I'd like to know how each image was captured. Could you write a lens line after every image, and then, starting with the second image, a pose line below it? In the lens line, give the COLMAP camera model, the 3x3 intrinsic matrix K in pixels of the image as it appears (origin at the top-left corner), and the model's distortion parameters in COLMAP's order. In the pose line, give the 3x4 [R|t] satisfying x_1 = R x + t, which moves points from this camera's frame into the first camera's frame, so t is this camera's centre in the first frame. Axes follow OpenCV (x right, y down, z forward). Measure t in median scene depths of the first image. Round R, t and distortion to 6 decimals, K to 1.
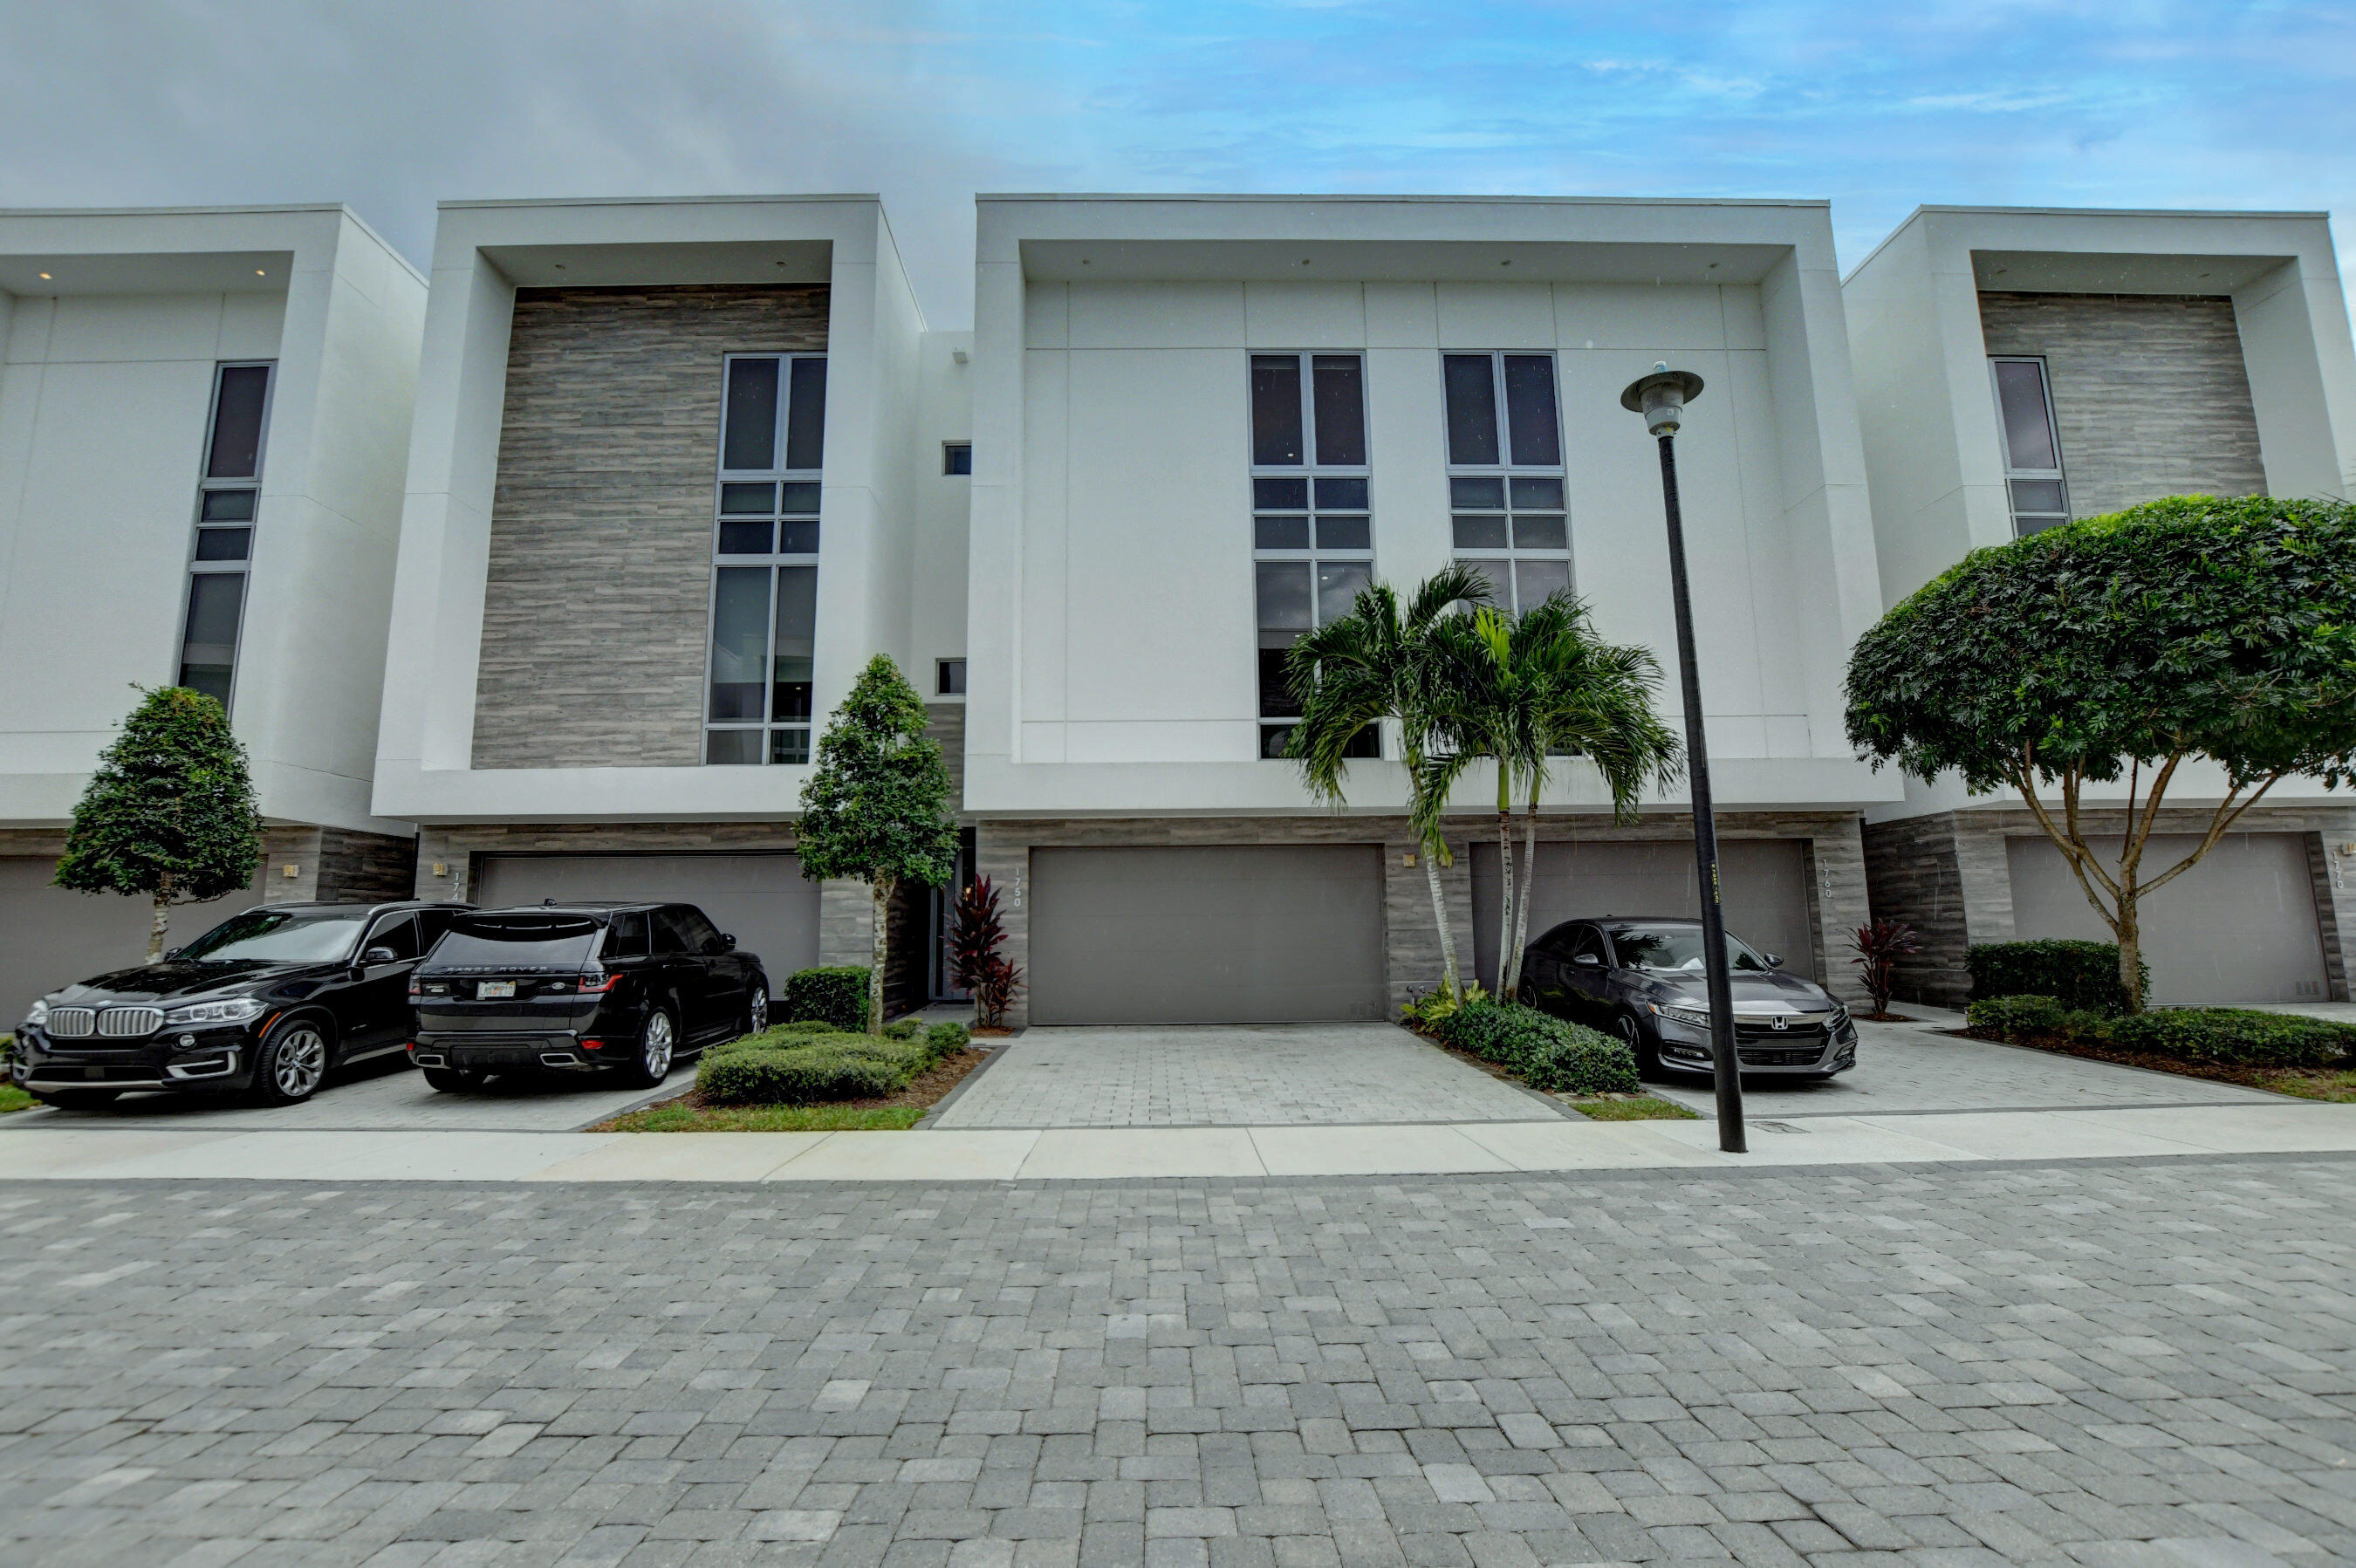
lens RADIAL K [[1036.1, 0, 1170.4], [0, 1036.1, 783.4], [0, 0, 1]] dist [-0.031604, 0.003689]
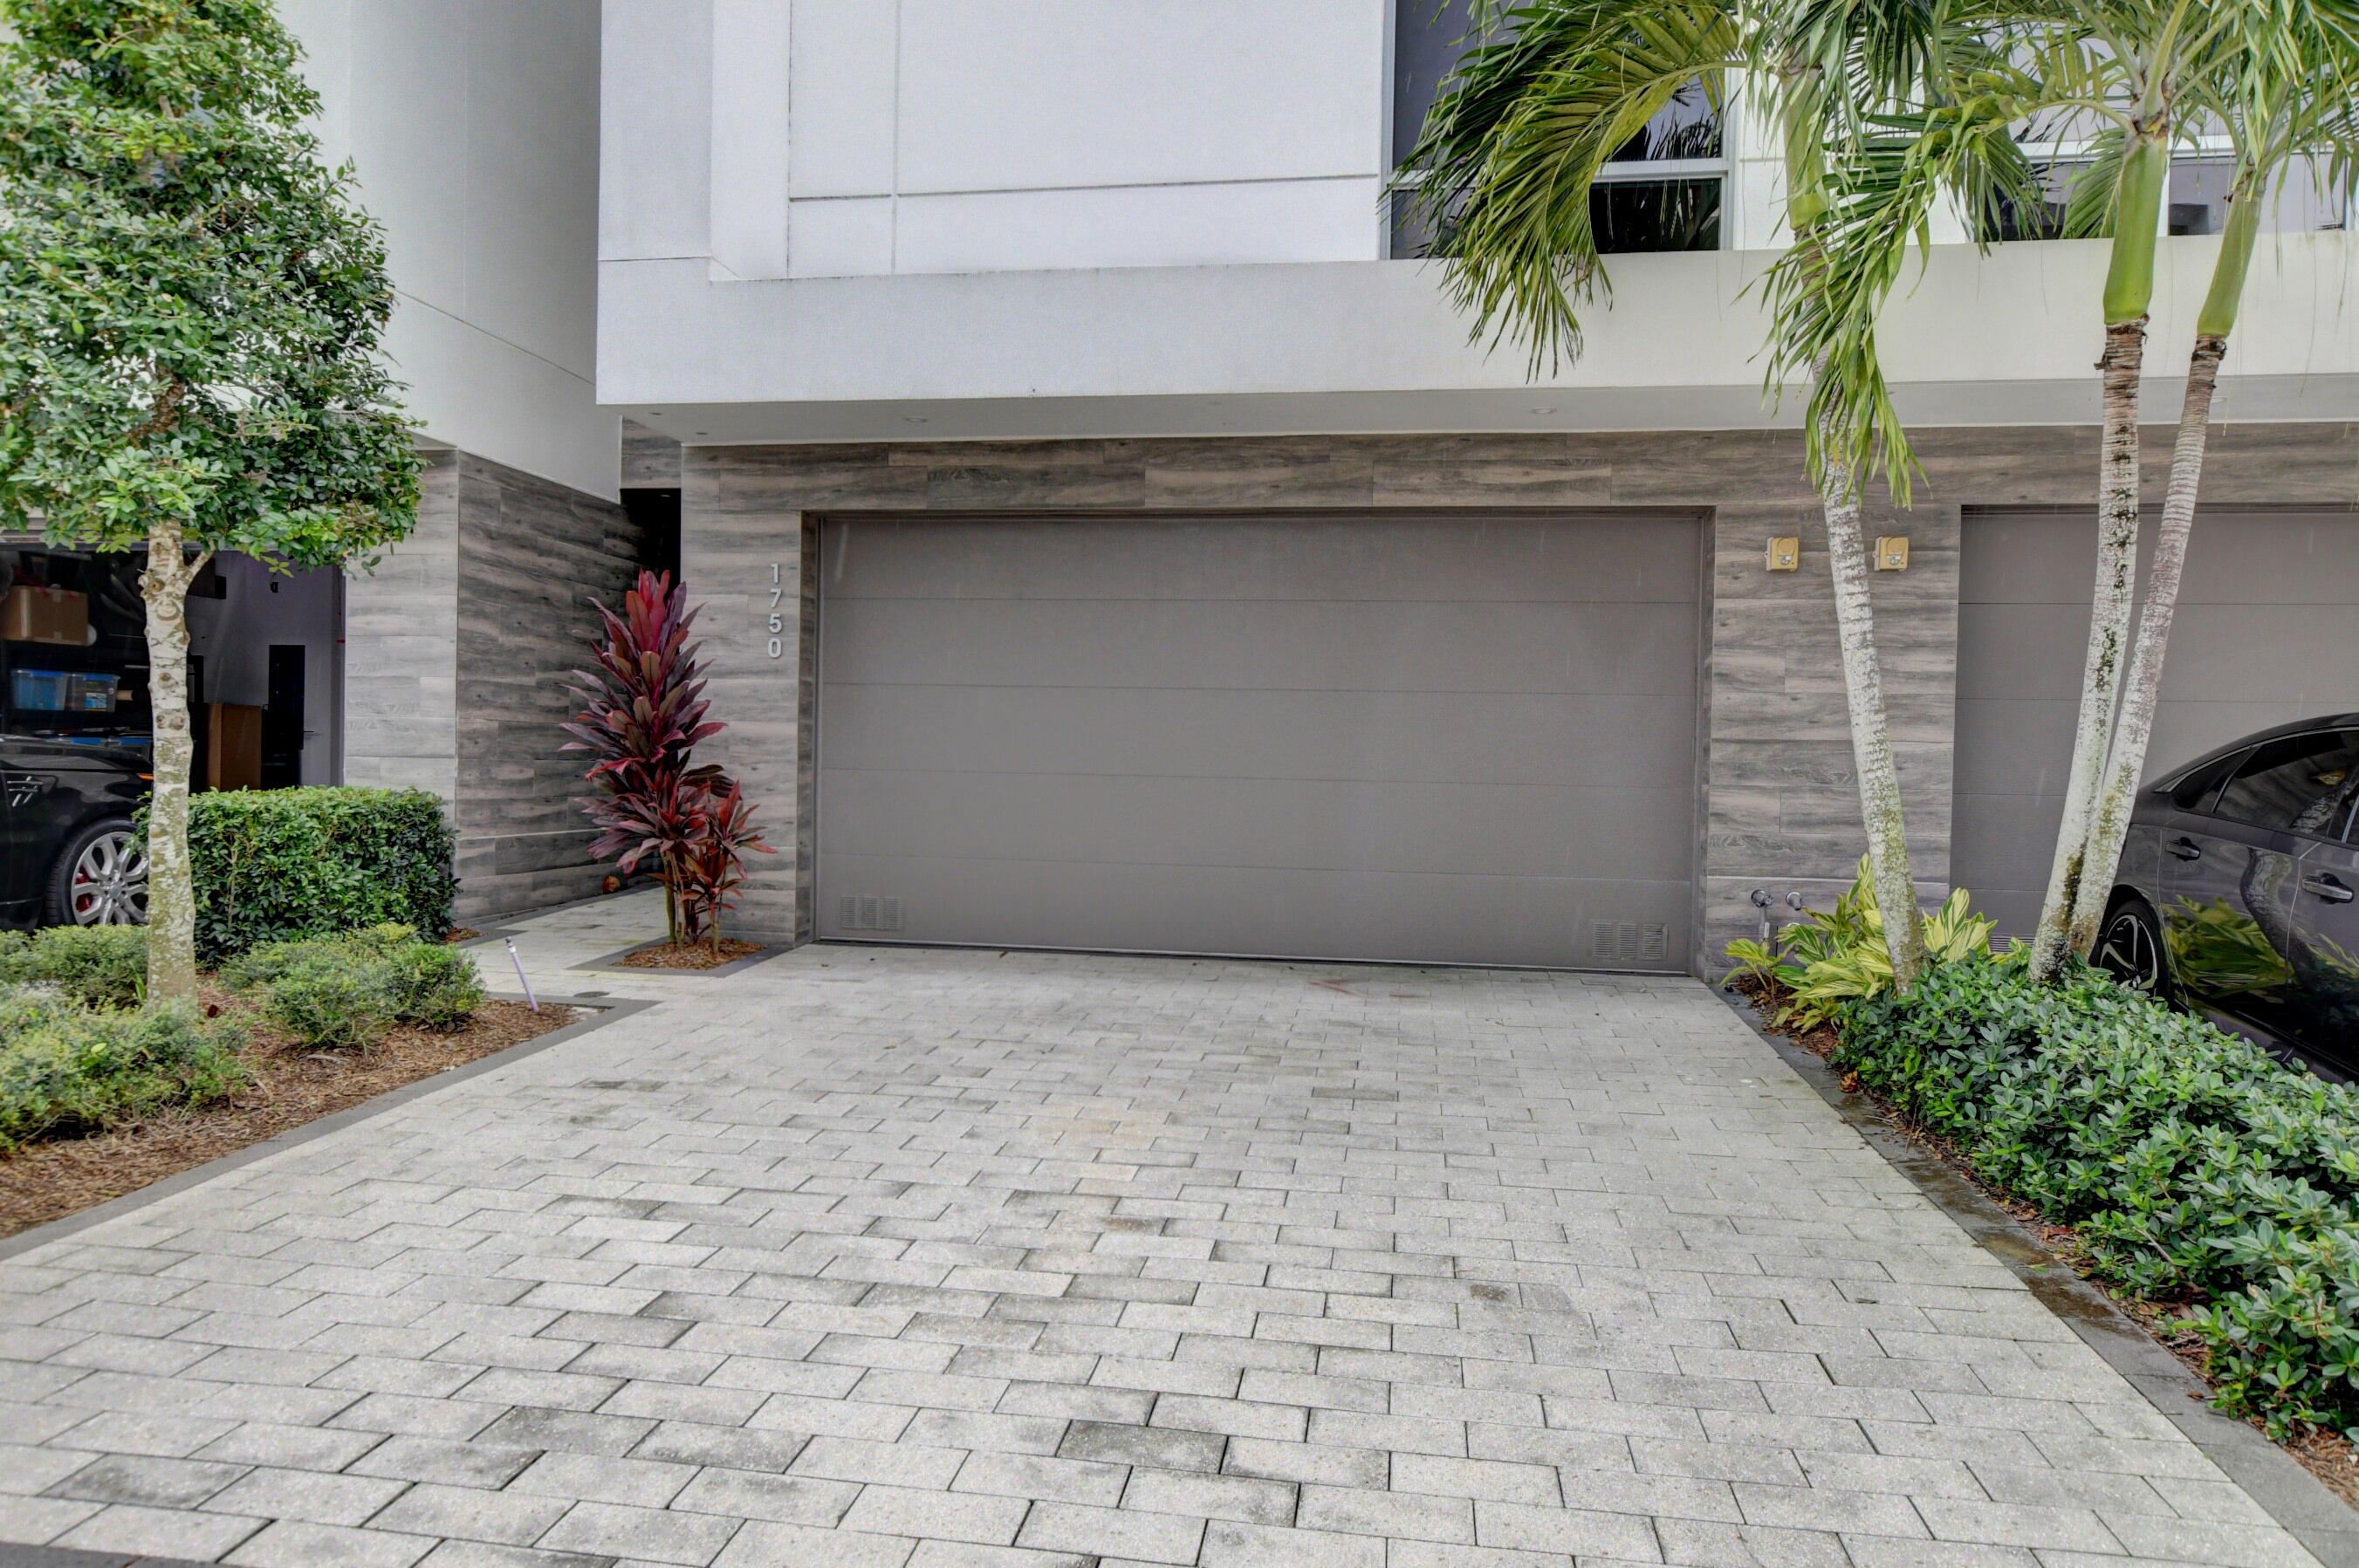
lens RADIAL K [[1502.4, 0, 1181.4], [0, 1502.4, 788.7], [0, 0, 1]] dist [0.000854, 0.001714]
pose [[0.984589, 0.033233, -0.171697, 0.116410], [-0.004640, 0.986397, 0.164316, 0.071000], [0.174823, -0.160987, 0.971350, 0.437229]]
